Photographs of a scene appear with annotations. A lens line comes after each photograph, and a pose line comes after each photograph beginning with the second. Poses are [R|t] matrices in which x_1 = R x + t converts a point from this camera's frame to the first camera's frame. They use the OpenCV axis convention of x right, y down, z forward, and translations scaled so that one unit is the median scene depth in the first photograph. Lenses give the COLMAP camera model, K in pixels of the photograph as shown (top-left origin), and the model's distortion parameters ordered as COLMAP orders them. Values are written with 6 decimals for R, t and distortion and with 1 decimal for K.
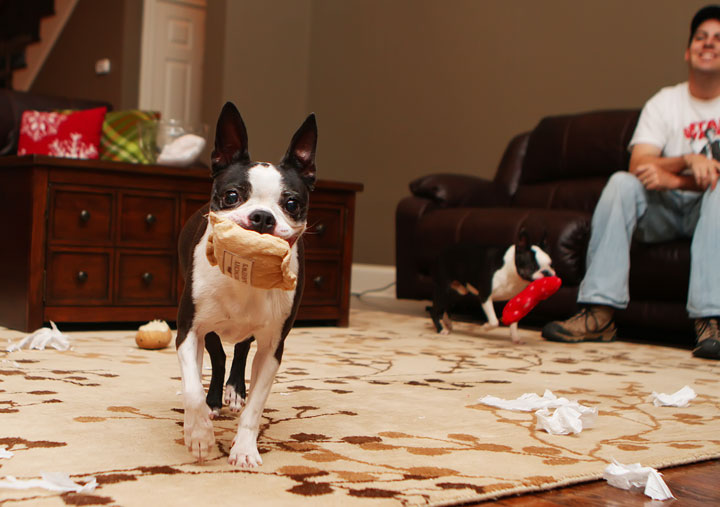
lens RADIAL K [[1068.3, 0, 271.0], [0, 1068.3, 287.9], [0, 0, 1]] dist [-0.108214, 0.066909]
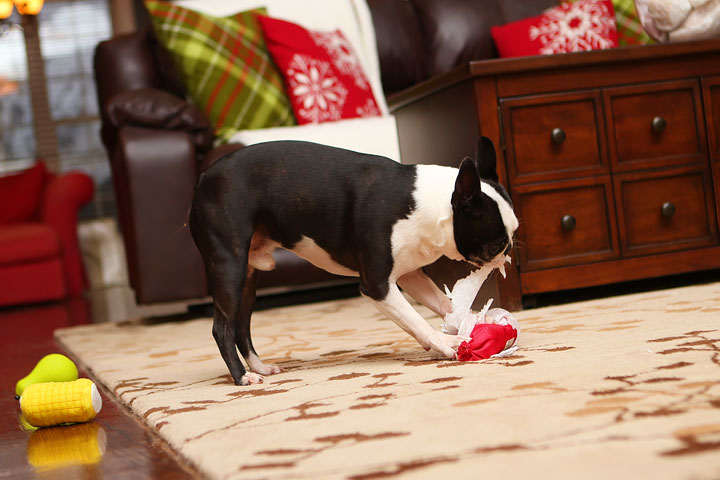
lens RADIAL K [[1606.8, 0, 360.0], [0, 1606.8, 240.0], [0, 0, 1]] dist [-0.054098, -0.243780]
pose [[0.904134, -0.153231, -0.398826, 0.213676], [0.146278, 0.988078, -0.048012, 0.057263], [0.401428, -0.014930, 0.915769, -0.023389]]
